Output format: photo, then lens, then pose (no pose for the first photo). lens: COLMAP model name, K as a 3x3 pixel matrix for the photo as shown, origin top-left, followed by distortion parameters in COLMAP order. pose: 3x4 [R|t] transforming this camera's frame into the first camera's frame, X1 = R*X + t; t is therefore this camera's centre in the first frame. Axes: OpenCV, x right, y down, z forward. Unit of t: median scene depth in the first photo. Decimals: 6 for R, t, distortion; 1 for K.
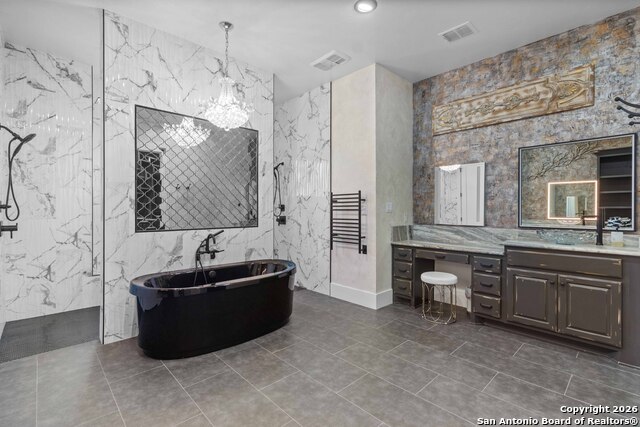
lens RADIAL K [[297.2, 0, 313.9], [0, 297.2, 213.3], [0, 0, 1]] dist [-0.001092, -0.001850]
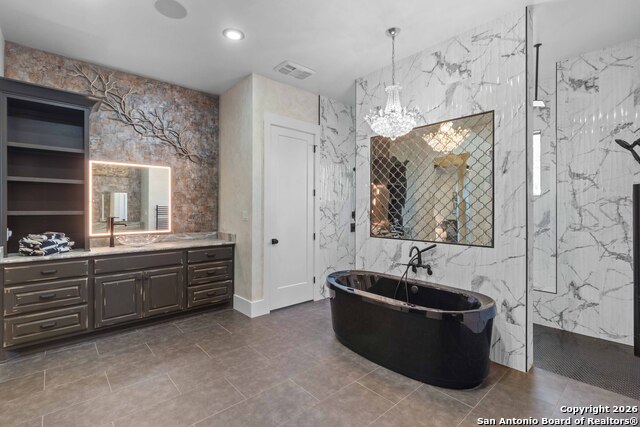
lens RADIAL K [[297.2, 0, 315.2], [0, 297.2, 209.8], [0, 0, 1]] dist [-0.001092, -0.001850]
pose [[-0.033980, 0.007030, -0.999398, 0.684075], [-0.009557, 0.999927, 0.007358, -0.058916], [0.999377, 0.009801, -0.033910, 0.789964]]
